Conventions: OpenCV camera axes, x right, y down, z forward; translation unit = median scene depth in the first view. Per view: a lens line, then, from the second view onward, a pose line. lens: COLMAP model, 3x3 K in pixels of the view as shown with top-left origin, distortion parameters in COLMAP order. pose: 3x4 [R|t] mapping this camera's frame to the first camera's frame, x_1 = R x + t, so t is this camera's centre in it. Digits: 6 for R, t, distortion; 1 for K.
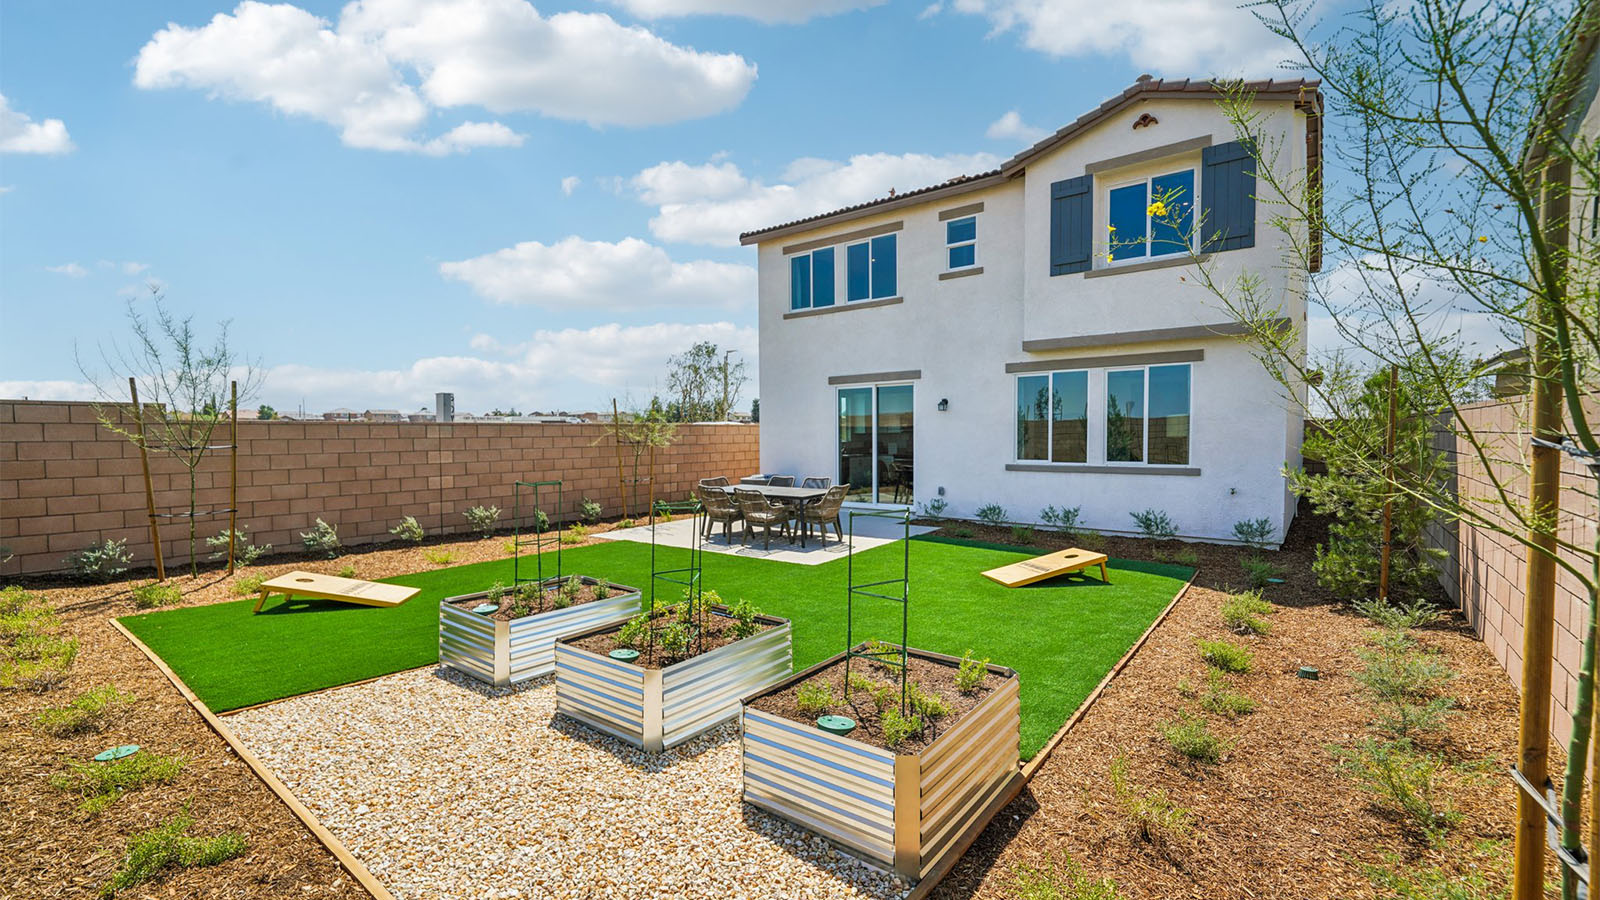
lens RADIAL K [[623.2, 0, 796.2], [0, 623.2, 473.4], [0, 0, 1]] dist [-0.000120, -0.000011]
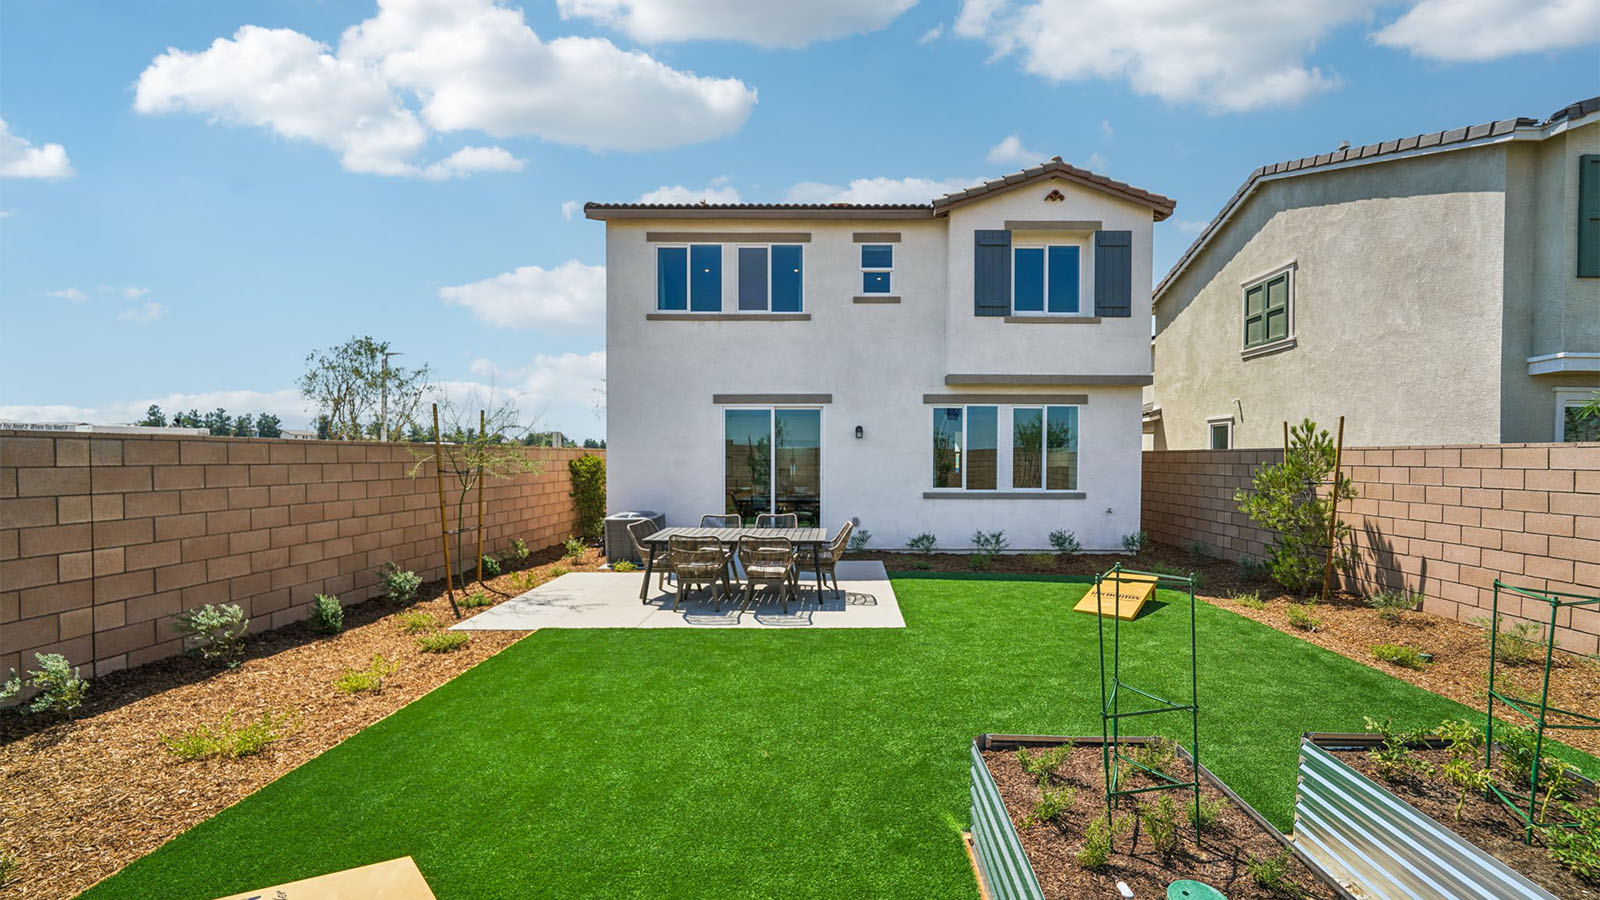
lens RADIAL K [[586.2, 0, 800.0], [0, 586.2, 478.8], [0, 0, 1]] dist [-0.009788, 0.000055]
pose [[0.808464, -0.012136, 0.588420, -0.392897], [0.028887, 0.999401, -0.019077, -0.024572], [-0.587836, 0.032420, 0.808330, 0.343091]]
